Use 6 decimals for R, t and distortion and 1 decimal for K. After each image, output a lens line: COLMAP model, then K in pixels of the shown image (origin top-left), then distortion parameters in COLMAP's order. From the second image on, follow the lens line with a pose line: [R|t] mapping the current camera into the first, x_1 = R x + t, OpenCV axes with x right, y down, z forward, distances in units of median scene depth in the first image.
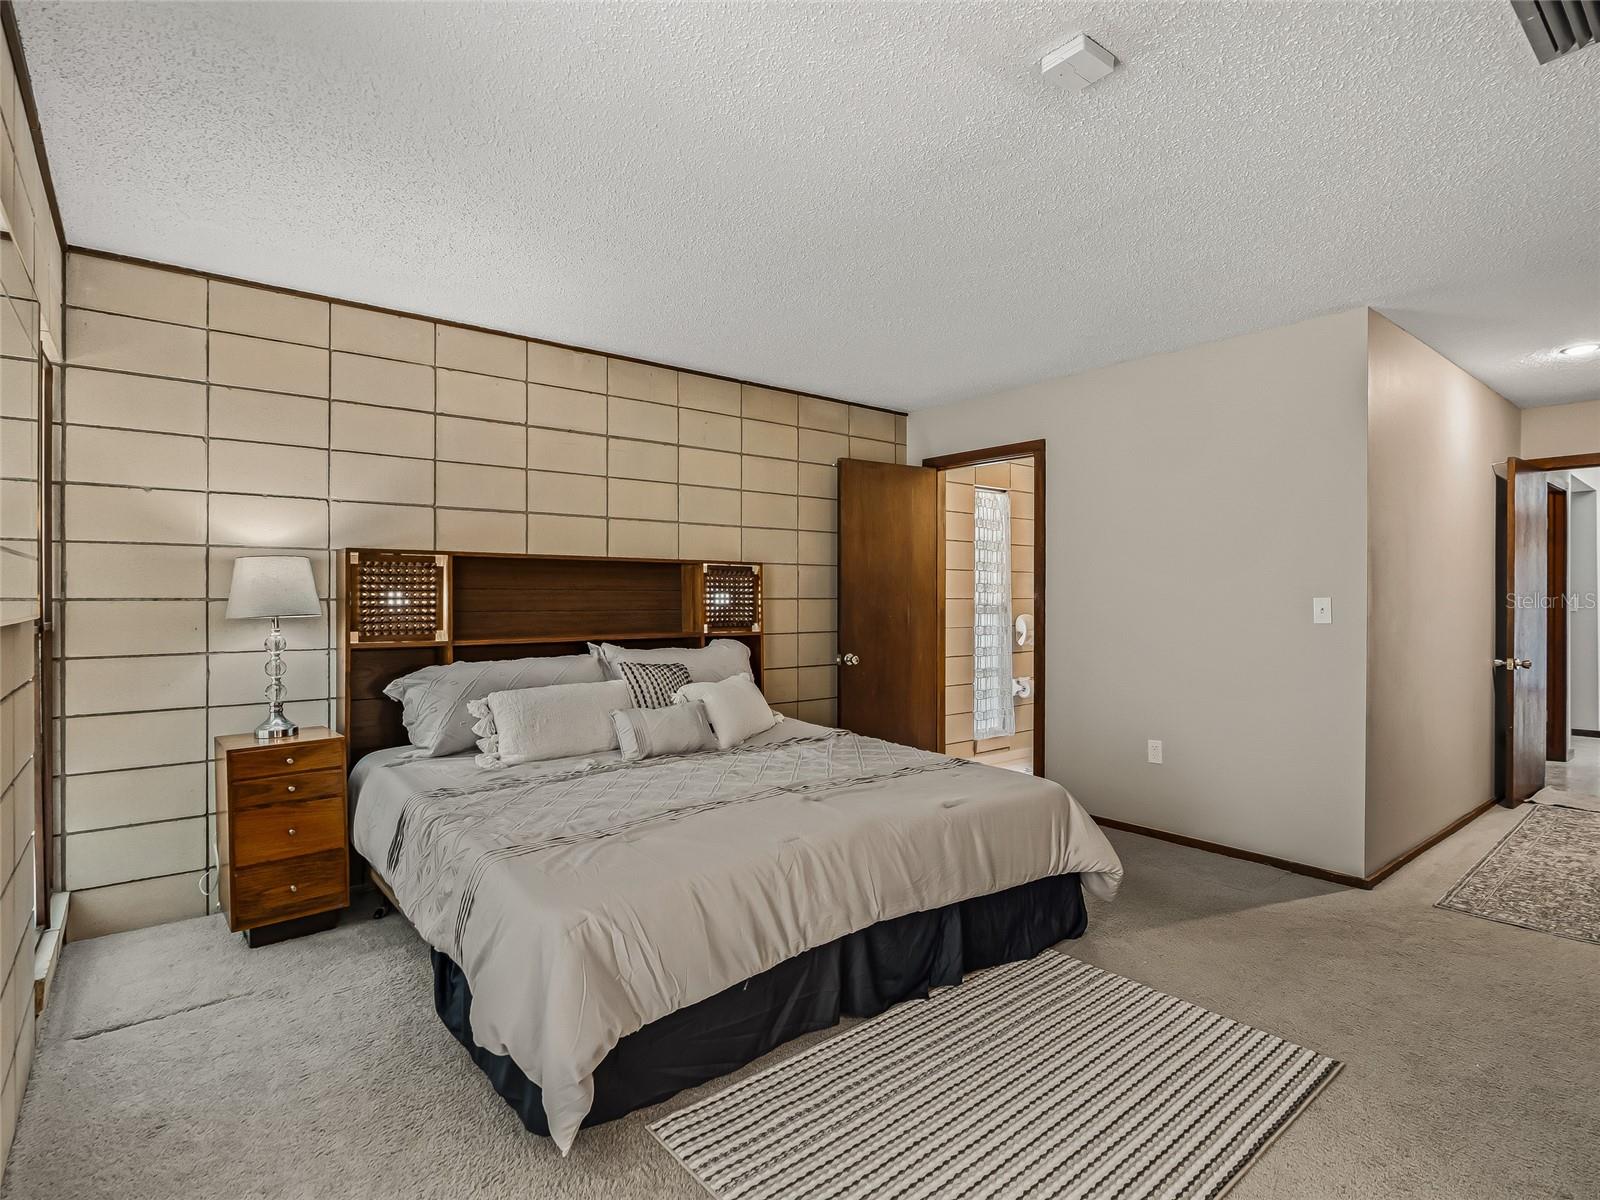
lens RADIAL K [[815.5, 0, 789.8], [0, 815.5, 590.9], [0, 0, 1]] dist [-0.018506, 0.004563]
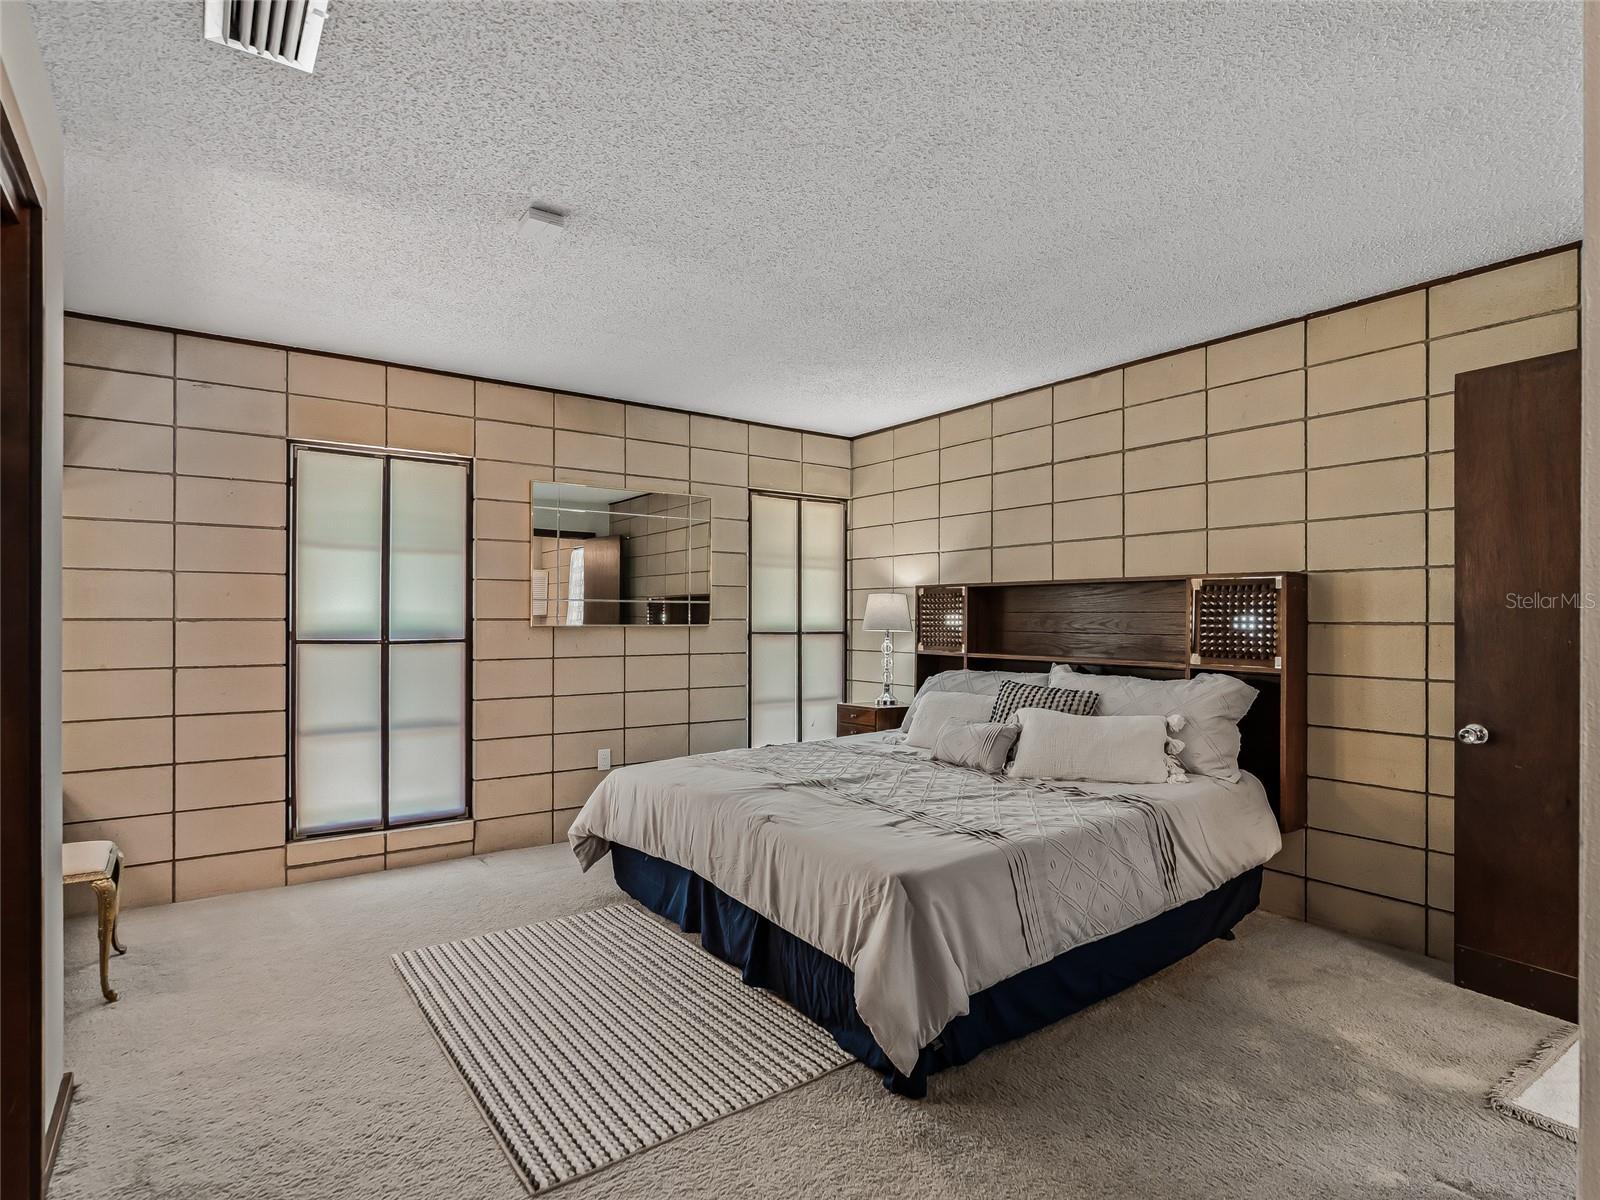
lens RADIAL K [[815.5, 0, 788.5], [0, 815.5, 617.1], [0, 0, 1]] dist [-0.018506, 0.004563]
pose [[-0.044828, -0.003131, -0.998990, 0.746094], [-0.000041, 0.999995, -0.003132, 0.007423], [0.998995, -0.000100, -0.044828, 0.650799]]
